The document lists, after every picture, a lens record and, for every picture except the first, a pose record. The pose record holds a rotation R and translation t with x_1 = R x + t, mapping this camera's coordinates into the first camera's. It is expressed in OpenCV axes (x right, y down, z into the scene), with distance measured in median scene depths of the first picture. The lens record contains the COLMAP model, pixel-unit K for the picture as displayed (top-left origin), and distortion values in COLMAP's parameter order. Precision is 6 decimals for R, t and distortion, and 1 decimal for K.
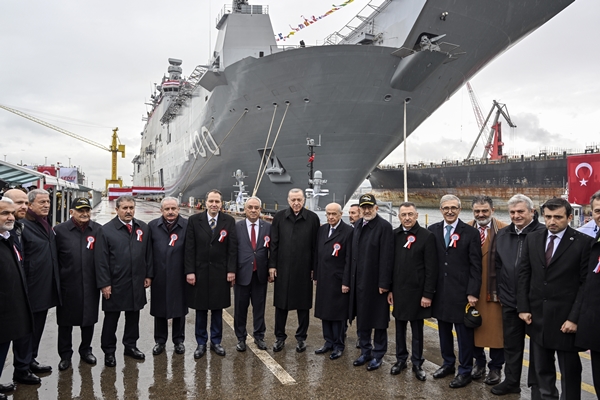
lens RADIAL K [[414.2, 0, 300.0], [0, 414.2, 200.0], [0, 0, 1]] dist [-0.001820, 0.000730]
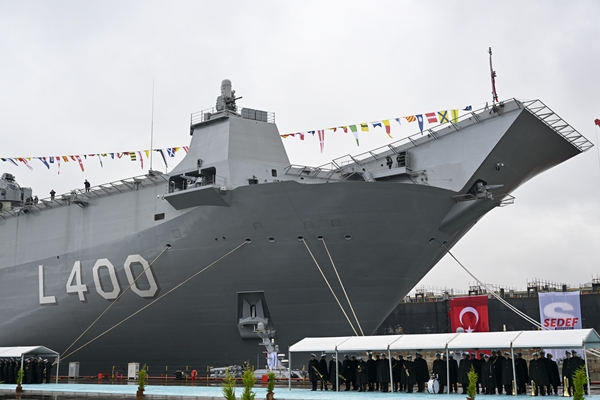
lens RADIAL K [[715.9, 0, 300.0], [0, 715.9, 200.0], [0, 0, 1]] dist [-0.010223, 0.029576]
pose [[0.875825, 0.078355, 0.476225, -0.694336], [0.029382, 0.976246, -0.214662, -0.008531], [-0.481733, 0.201999, 0.852719, -0.171856]]
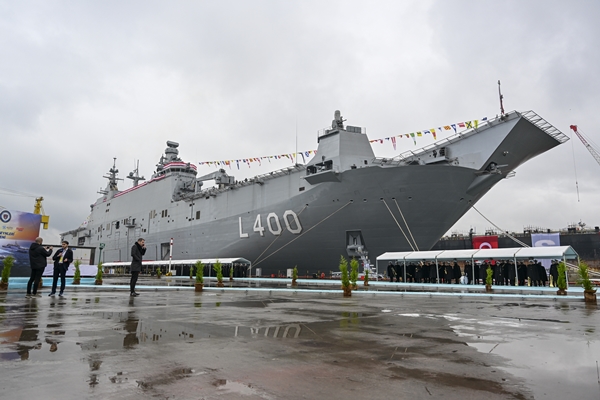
lens RADIAL K [[403.6, 0, 300.0], [0, 403.6, 200.0], [0, 0, 1]] dist [0.001171, 0.000872]
pose [[0.953745, 0.044547, 0.297298, -0.694297], [0.009966, 0.983730, -0.179375, 0.008786], [-0.300452, 0.174041, 0.937784, -0.166850]]
